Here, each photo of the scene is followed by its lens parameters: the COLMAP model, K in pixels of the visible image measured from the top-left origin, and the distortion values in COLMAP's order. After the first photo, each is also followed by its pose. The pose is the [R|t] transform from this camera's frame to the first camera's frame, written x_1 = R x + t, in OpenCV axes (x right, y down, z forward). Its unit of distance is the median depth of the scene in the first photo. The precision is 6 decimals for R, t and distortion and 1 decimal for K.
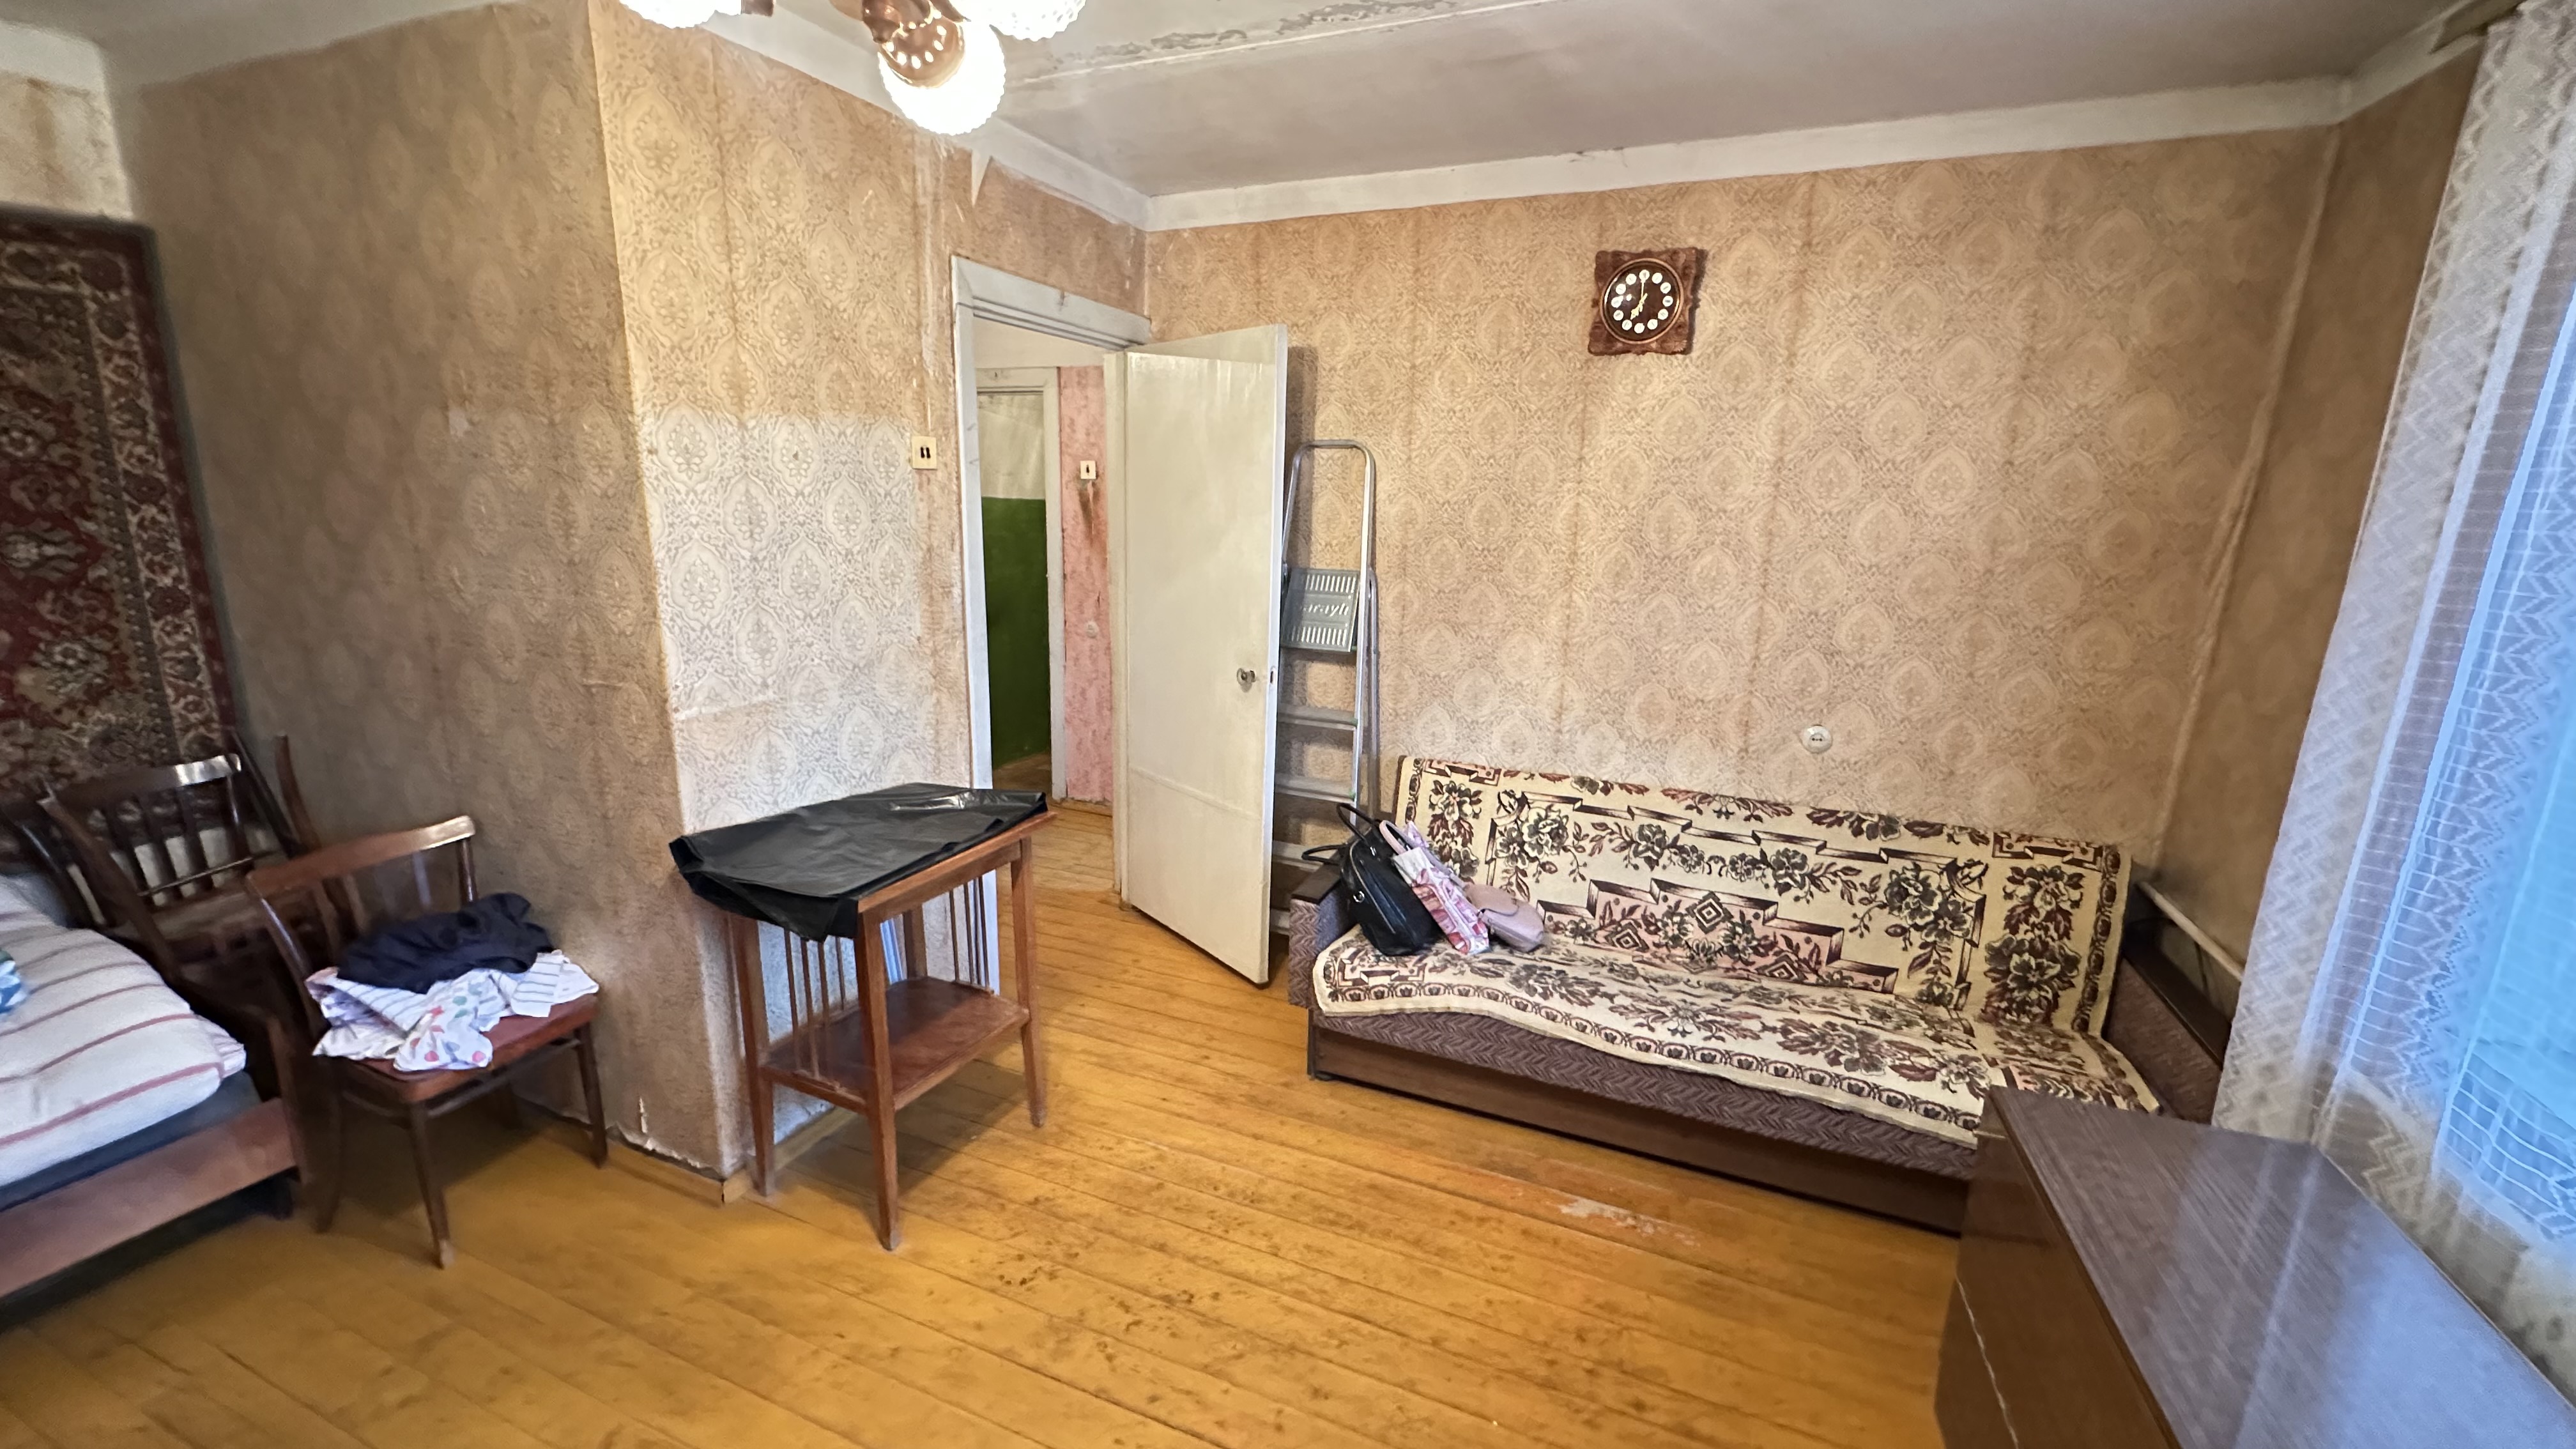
lens RADIAL K [[1023.8, 0, 1290.1], [0, 1023.8, 721.3], [0, 0, 1]] dist [-0.004641, 0.001500]
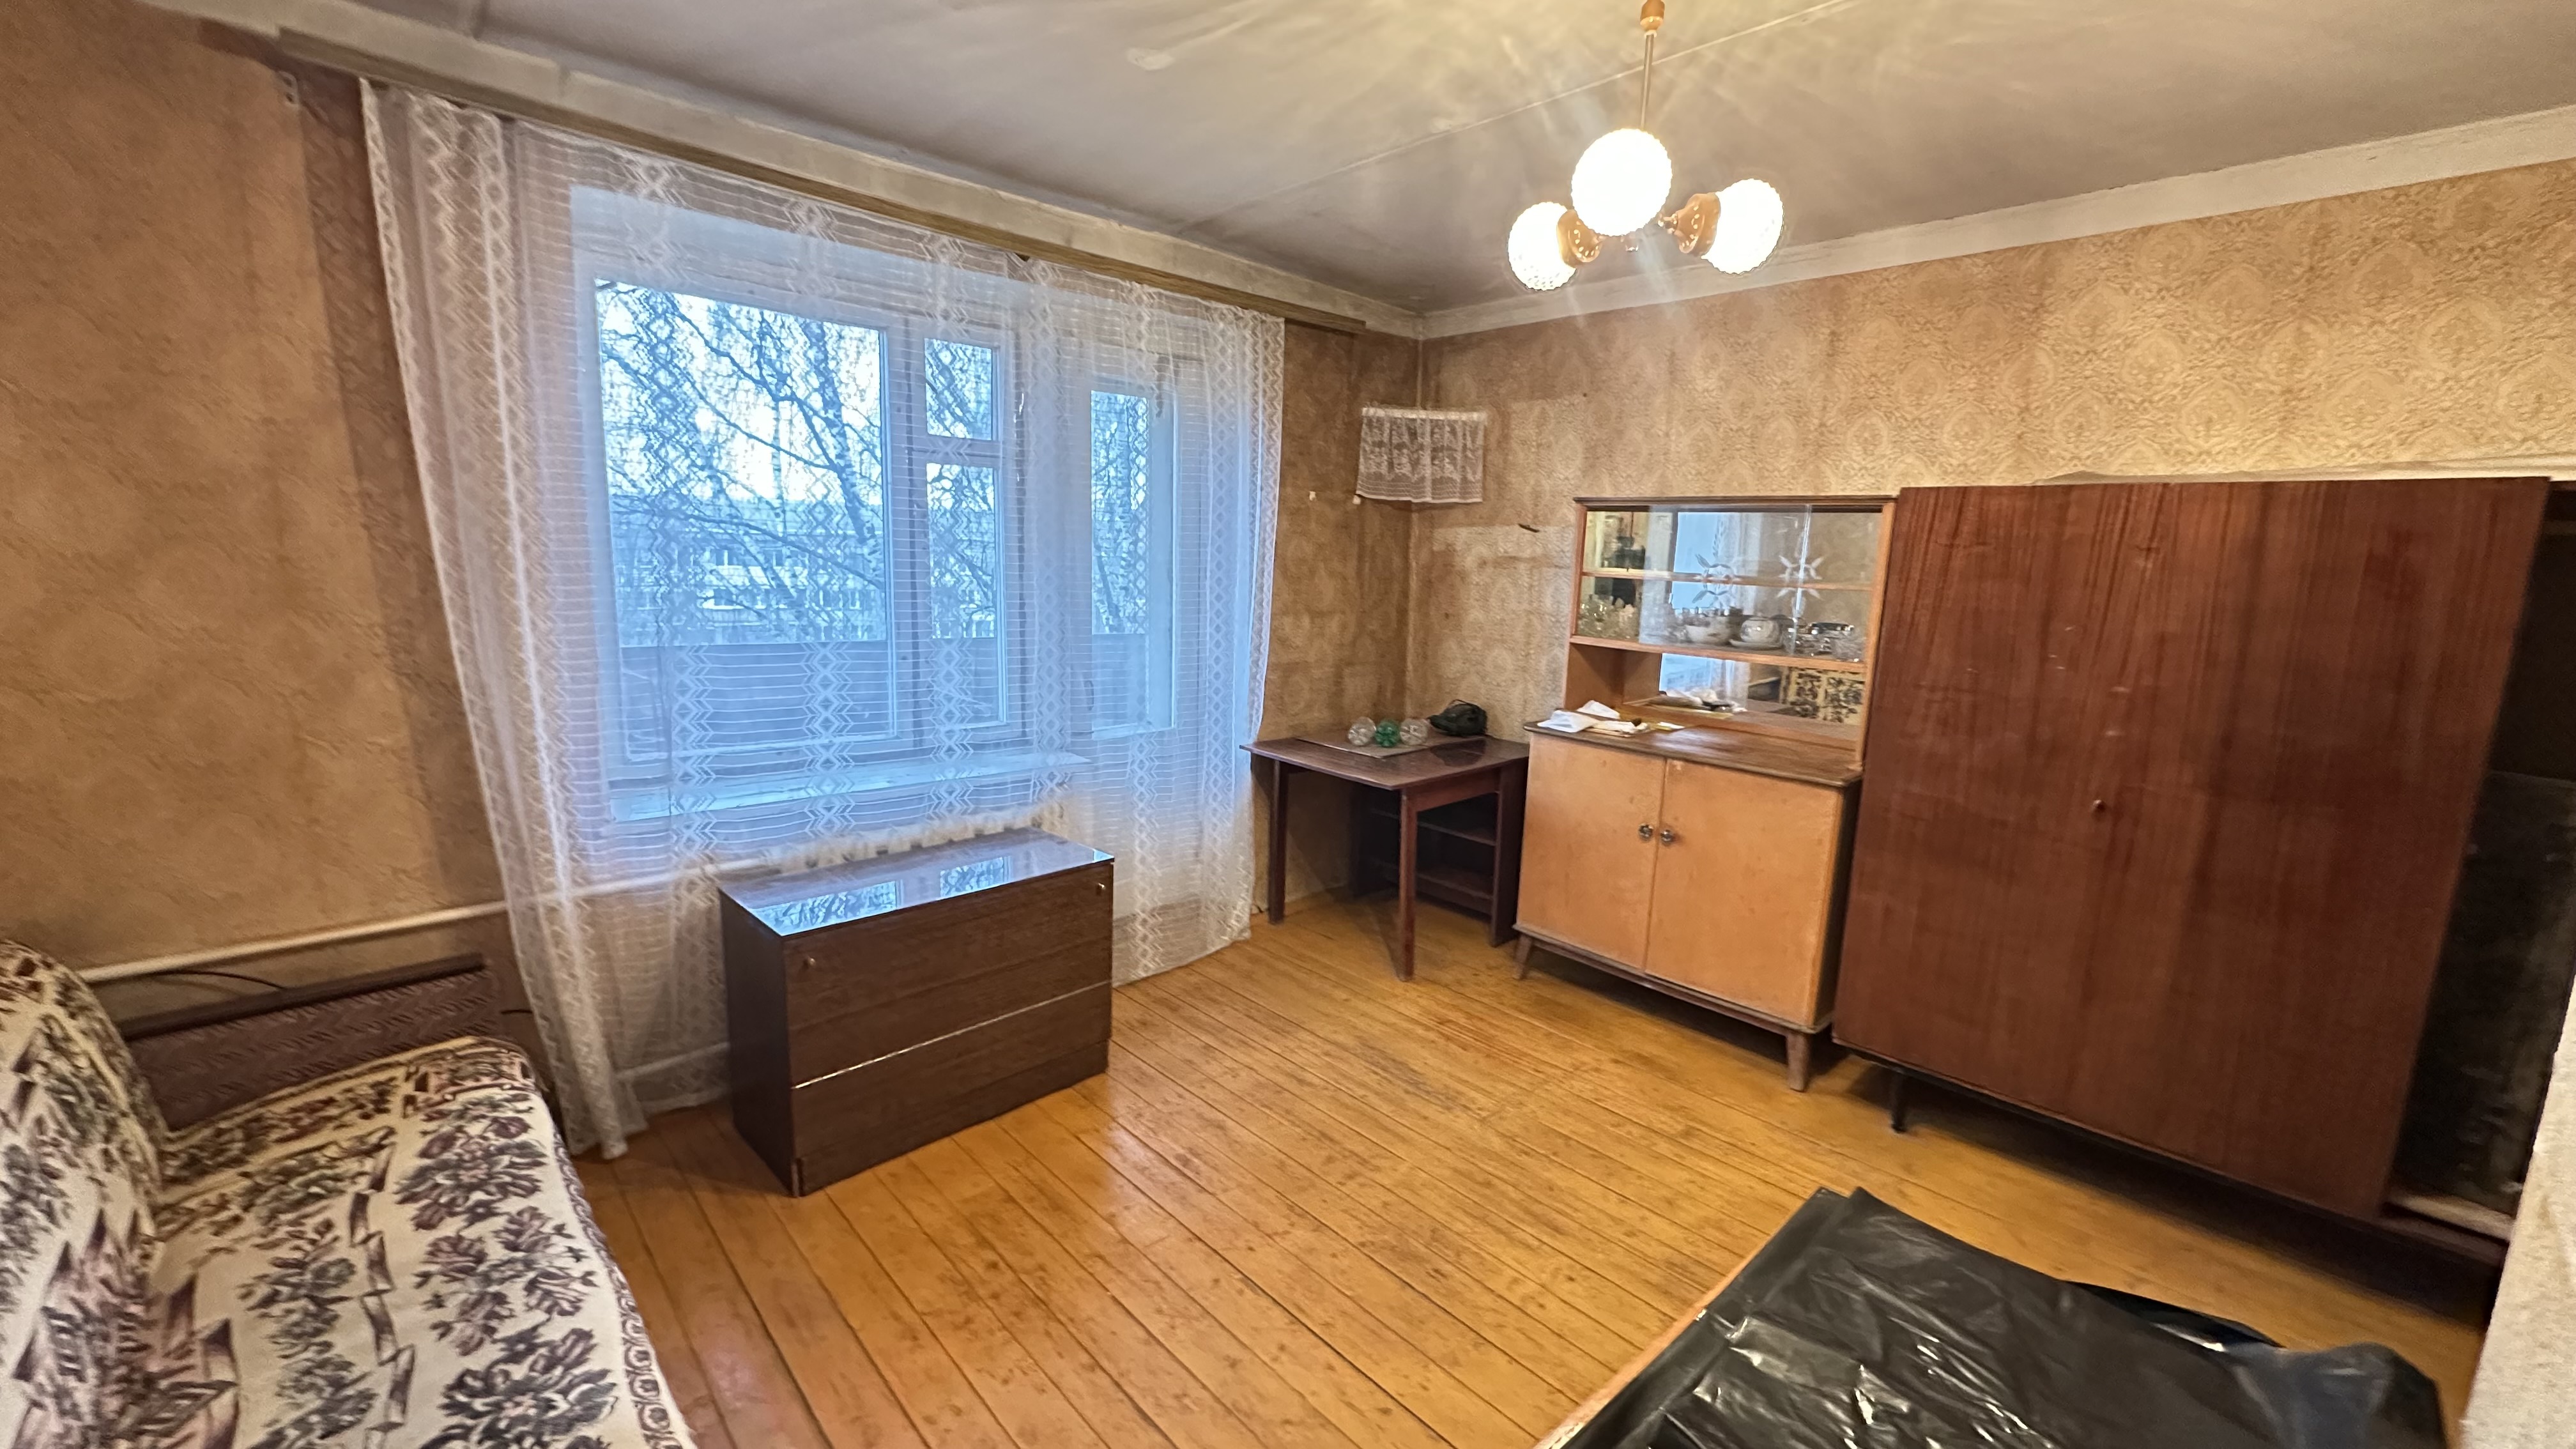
lens RADIAL K [[1023.8, 0, 1291.7], [0, 1023.8, 719.0], [0, 0, 1]] dist [-0.004641, 0.001500]
pose [[-0.912503, -0.118790, 0.391443, -0.253028], [0.038515, 0.927709, 0.371312, -0.237220], [-0.407253, 0.353900, -0.841962, 1.147894]]
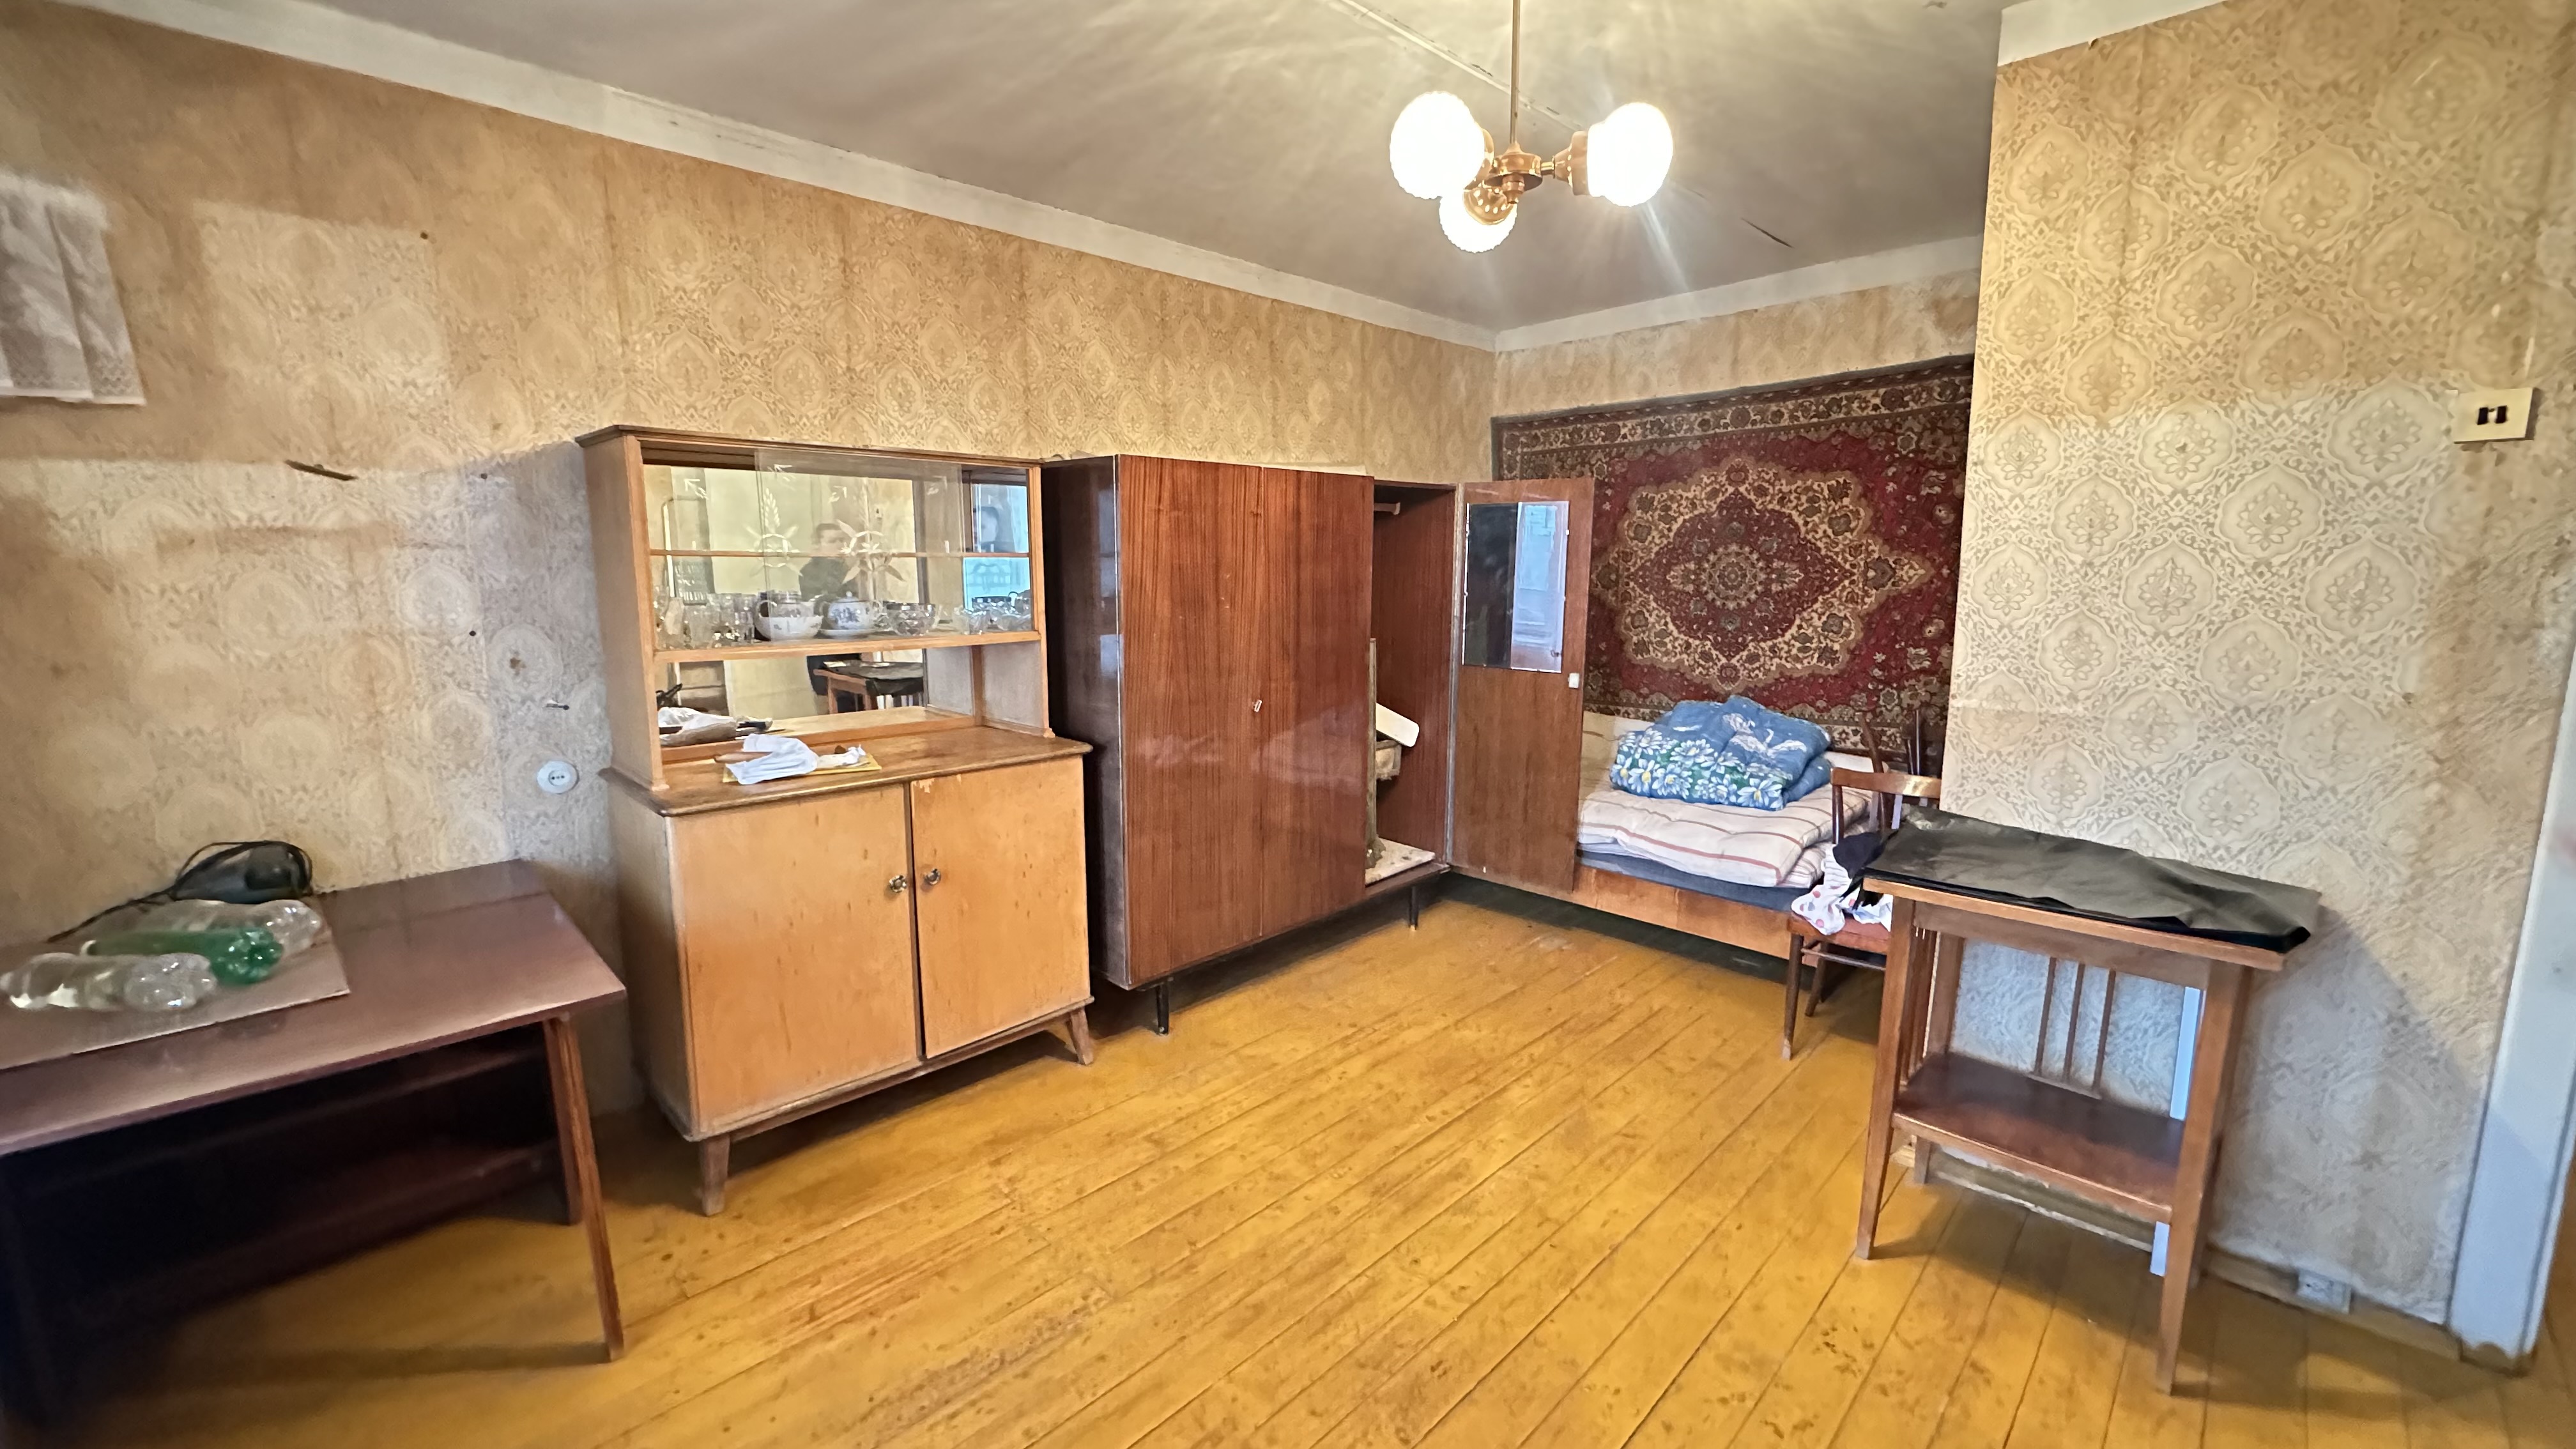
lens RADIAL K [[1023.8, 0, 1292.5], [0, 1023.8, 720.2], [0, 0, 1]] dist [-0.004641, 0.001500]
pose [[-0.366747, 0.120164, -0.922528, 0.542783], [-0.210909, 0.955066, 0.208248, -0.052251], [0.906098, 0.270943, -0.324924, 0.573109]]
